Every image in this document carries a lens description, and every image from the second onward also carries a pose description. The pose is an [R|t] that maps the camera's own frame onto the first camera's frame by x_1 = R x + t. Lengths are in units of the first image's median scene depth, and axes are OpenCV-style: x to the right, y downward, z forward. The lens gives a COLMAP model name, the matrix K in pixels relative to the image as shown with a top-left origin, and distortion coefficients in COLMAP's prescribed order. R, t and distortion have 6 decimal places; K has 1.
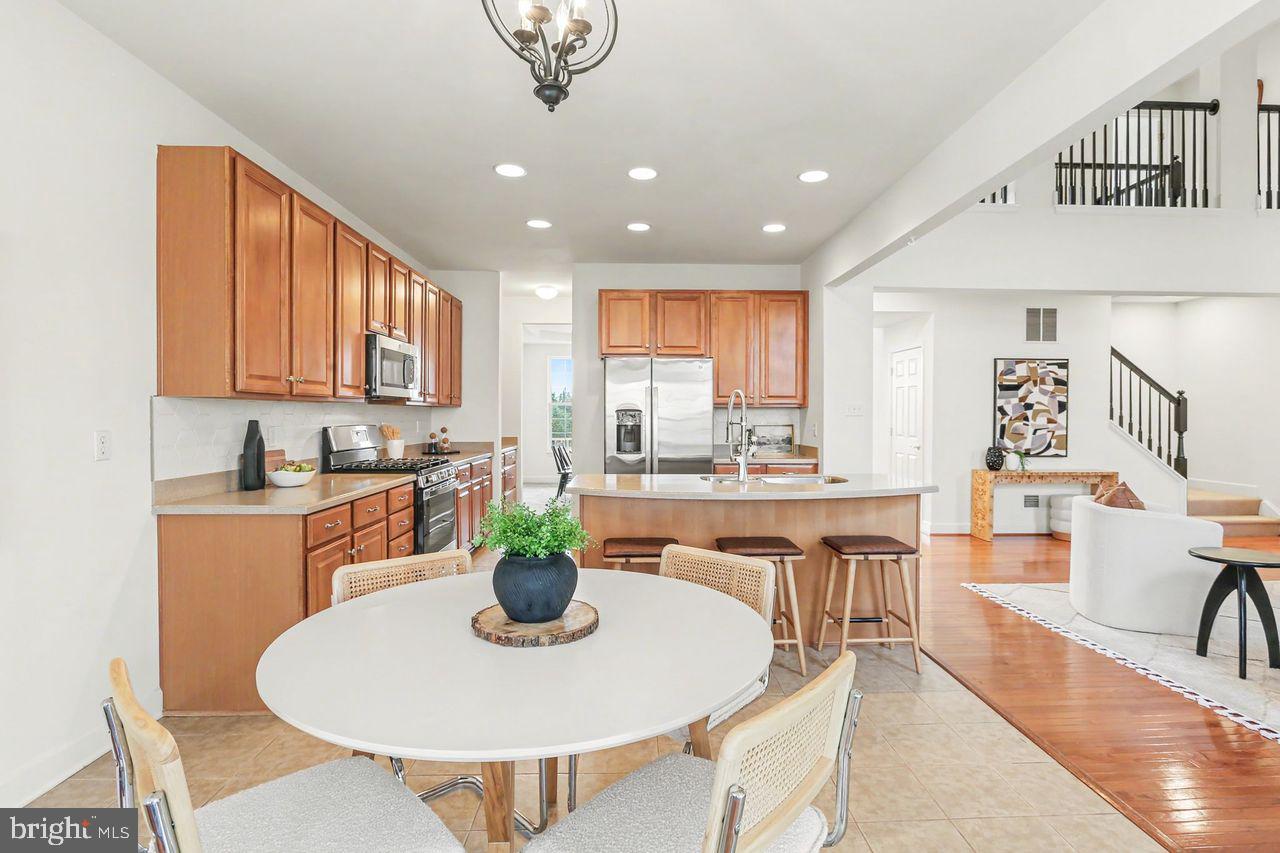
lens RADIAL K [[618.2, 0, 642.3], [0, 618.2, 408.8], [0, 0, 1]] dist [-0.000050, -0.000086]
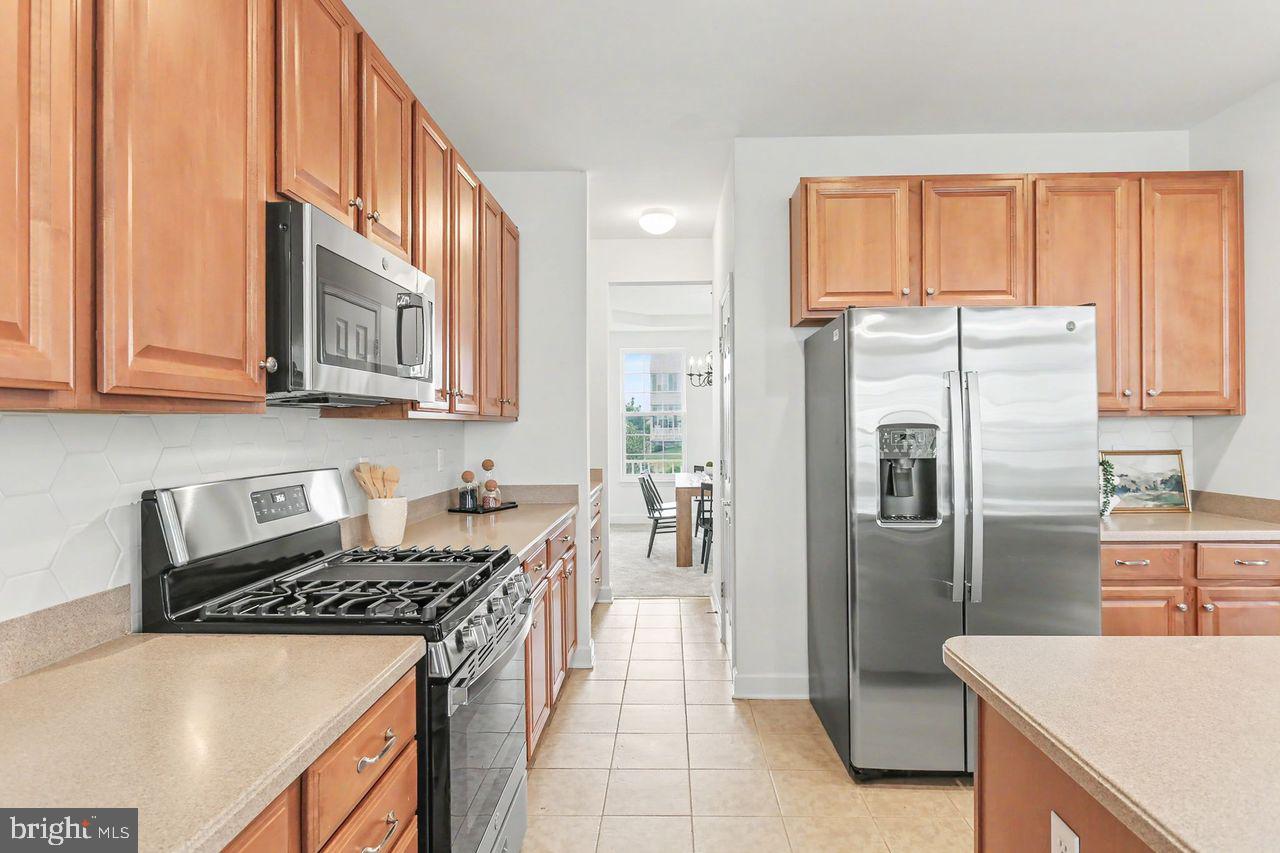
lens RADIAL K [[689.0, 0, 657.1], [0, 689.0, 415.7], [0, 0, 1]] dist [-0.001648, -0.000828]
pose [[0.998642, -0.008993, -0.051320, -0.162243], [0.008775, 0.999951, -0.004472, -0.003824], [0.051358, 0.004016, 0.998672, 0.465433]]
